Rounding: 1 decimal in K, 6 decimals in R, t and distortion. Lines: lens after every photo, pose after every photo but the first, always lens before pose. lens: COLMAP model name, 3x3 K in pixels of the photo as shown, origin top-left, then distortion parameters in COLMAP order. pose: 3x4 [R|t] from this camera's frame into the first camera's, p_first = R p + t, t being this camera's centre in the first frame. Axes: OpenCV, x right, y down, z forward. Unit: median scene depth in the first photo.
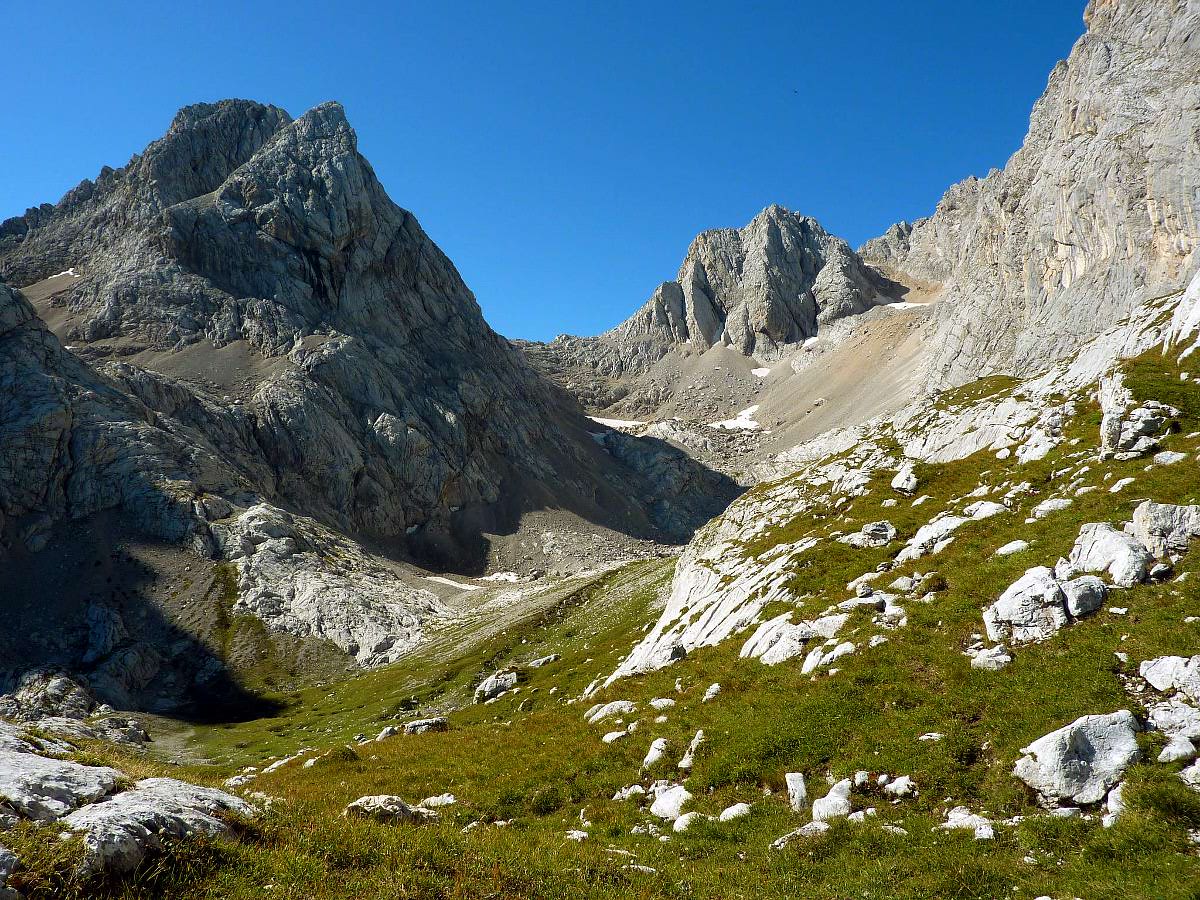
lens RADIAL K [[888.7, 0, 602.2], [0, 888.7, 455.8], [0, 0, 1]] dist [-0.034218, -0.000219]
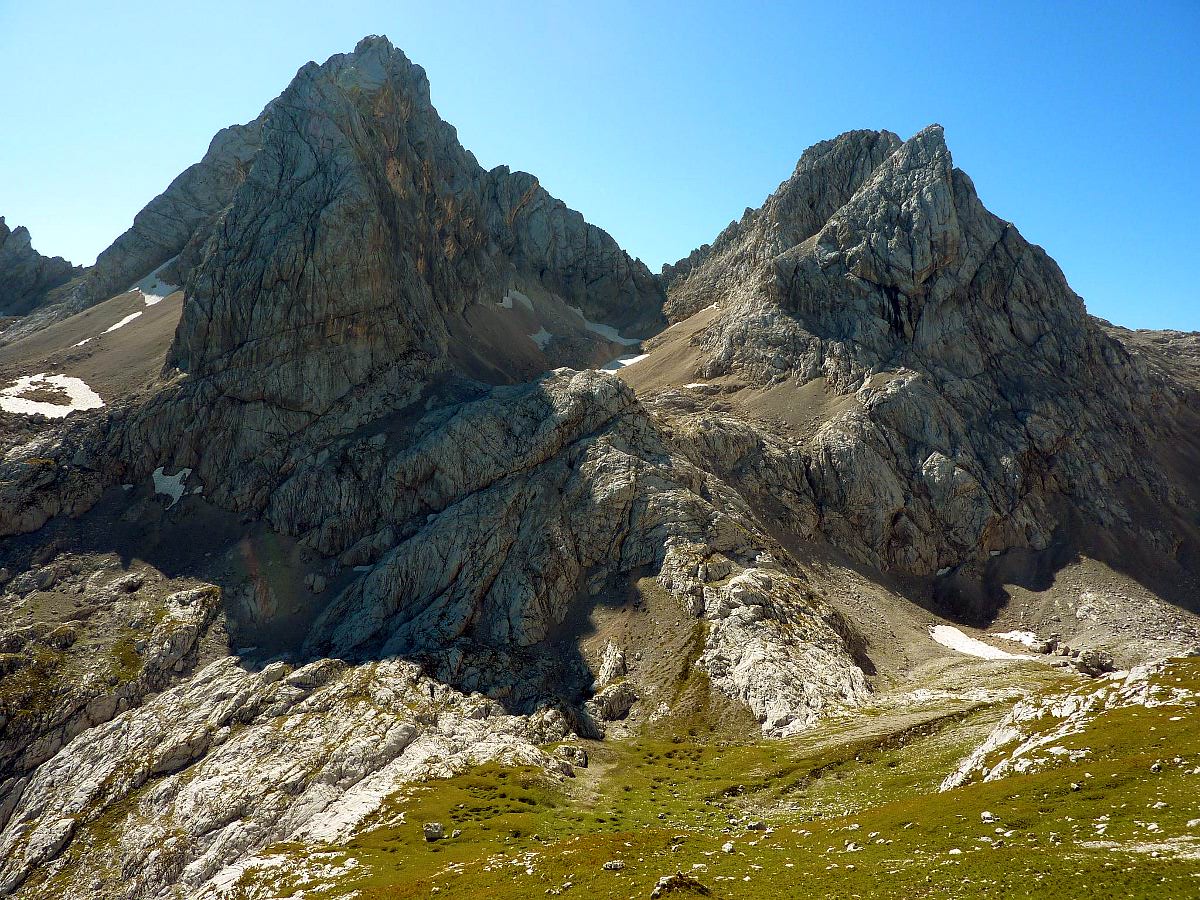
lens RADIAL K [[888.7, 0, 596.9], [0, 888.7, 452.9], [0, 0, 1]] dist [-0.034218, -0.000219]
pose [[0.731649, 0.062989, -0.678765, 0.140681], [-0.022287, 0.997400, 0.068535, -0.089705], [0.681317, -0.035015, 0.731151, -0.036118]]
